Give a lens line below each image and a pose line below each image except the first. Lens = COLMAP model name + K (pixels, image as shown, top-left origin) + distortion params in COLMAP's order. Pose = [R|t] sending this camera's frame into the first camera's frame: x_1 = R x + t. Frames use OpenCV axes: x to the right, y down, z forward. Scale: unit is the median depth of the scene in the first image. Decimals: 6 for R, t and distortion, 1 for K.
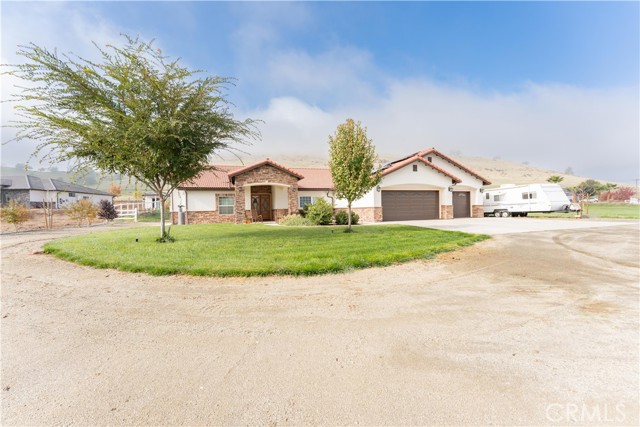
lens RADIAL K [[254.9, 0, 323.4], [0, 254.9, 216.5], [0, 0, 1]] dist [0.006870, 0.000338]
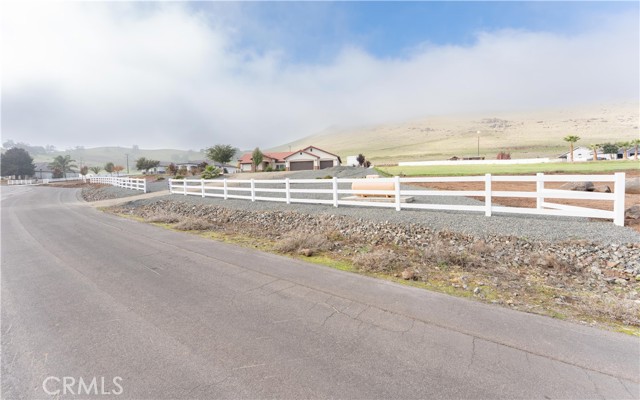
lens RADIAL K [[249.6, 0, 323.9], [0, 249.6, 198.9], [0, 0, 1]] dist [0.002799, 0.000057]
pose [[0.914732, 0.020859, -0.403522, 1.630380], [0.002489, 0.998357, 0.057251, 0.154161], [0.404053, -0.053374, 0.913177, -1.427361]]
